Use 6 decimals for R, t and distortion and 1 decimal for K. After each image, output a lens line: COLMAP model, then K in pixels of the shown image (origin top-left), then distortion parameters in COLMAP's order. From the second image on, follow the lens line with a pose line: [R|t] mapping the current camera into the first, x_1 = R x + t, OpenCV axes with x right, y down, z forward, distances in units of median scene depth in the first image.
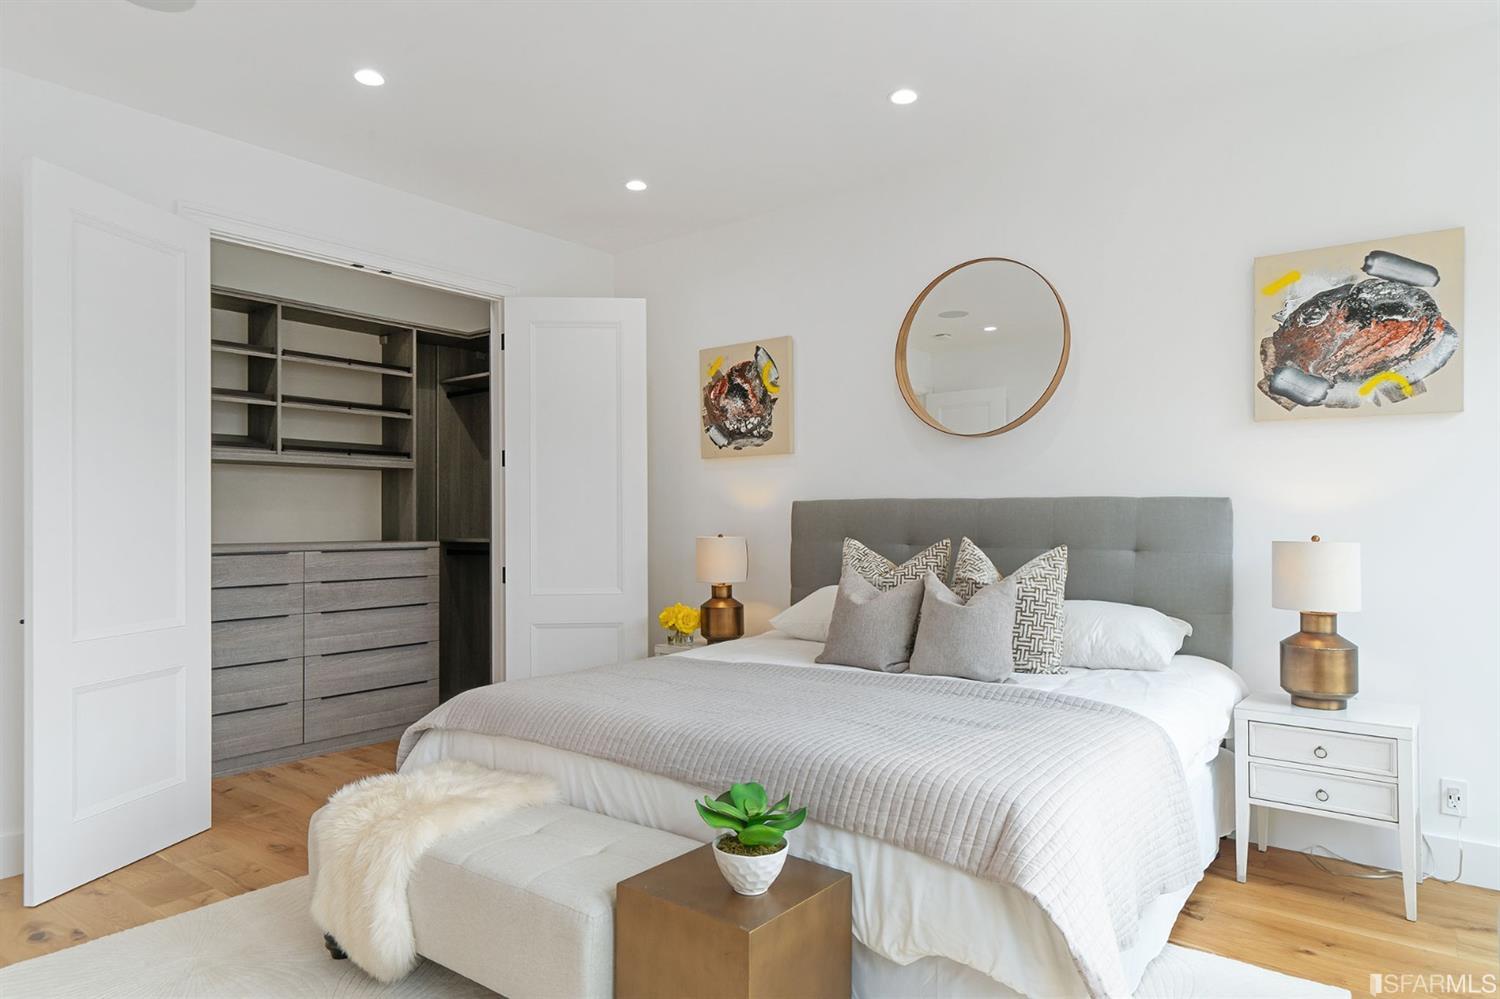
lens RADIAL K [[904.8, 0, 748.7], [0, 904.8, 504.2], [0, 0, 1]] dist [0.007453, 0.001050]
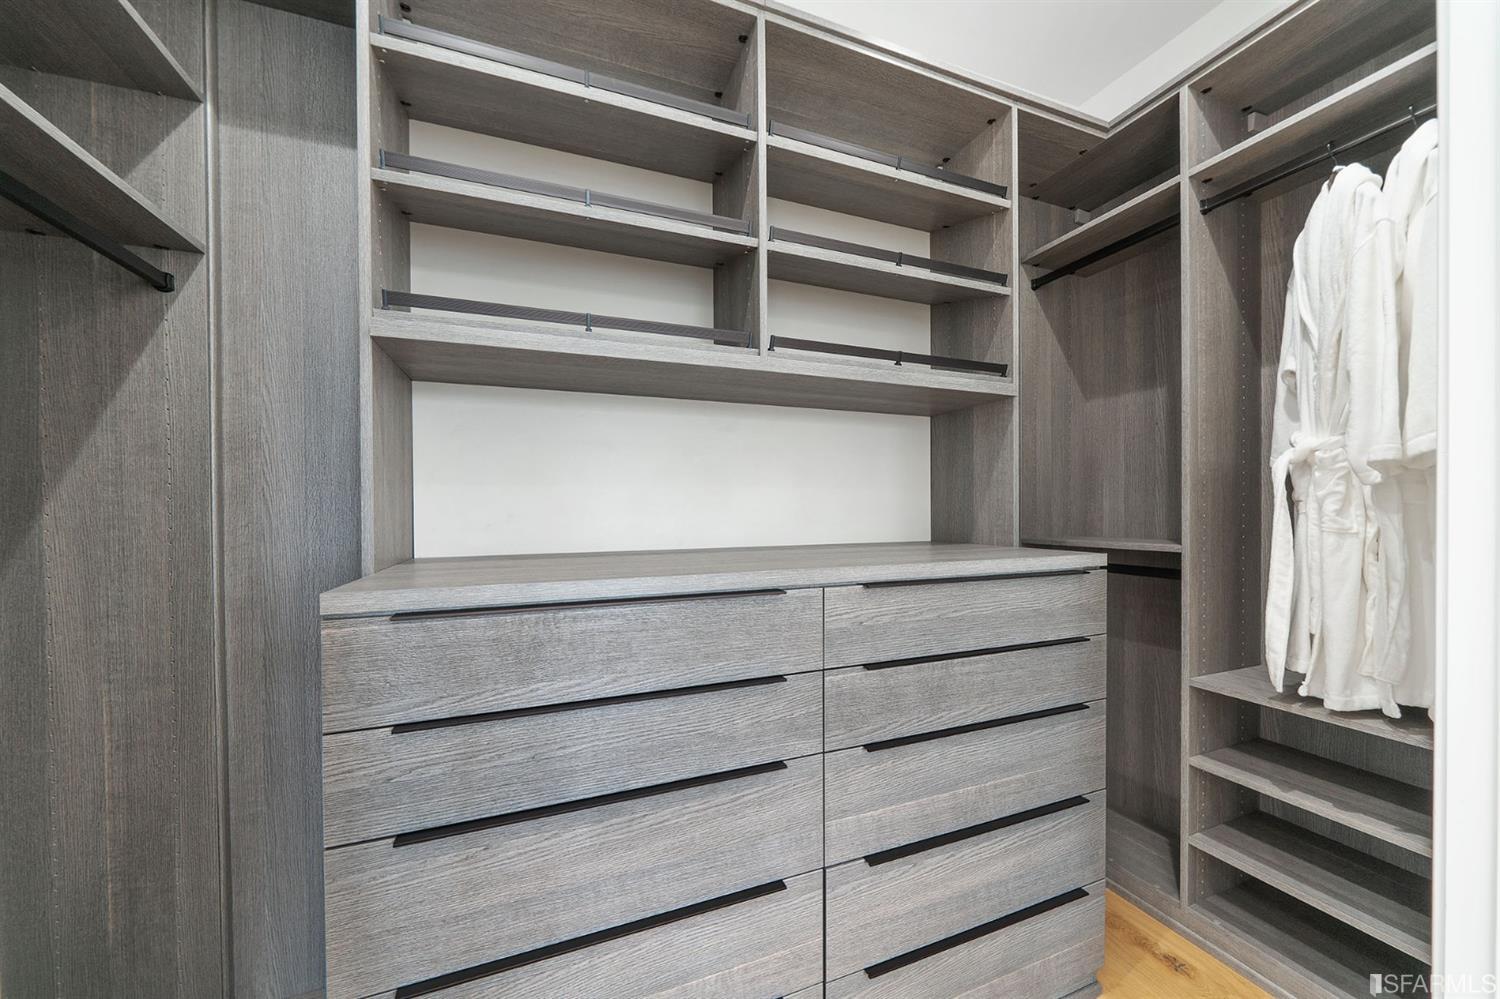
lens RADIAL K [[538.3, 0, 748.1], [0, 538.3, 508.8], [0, 0, 1]] dist [0.000584, 0.000011]
pose [[0.862949, -0.003451, -0.505280, -0.367452], [0.008777, 0.999928, 0.008160, 0.017521], [0.505216, -0.011477, 0.862917, 0.720759]]
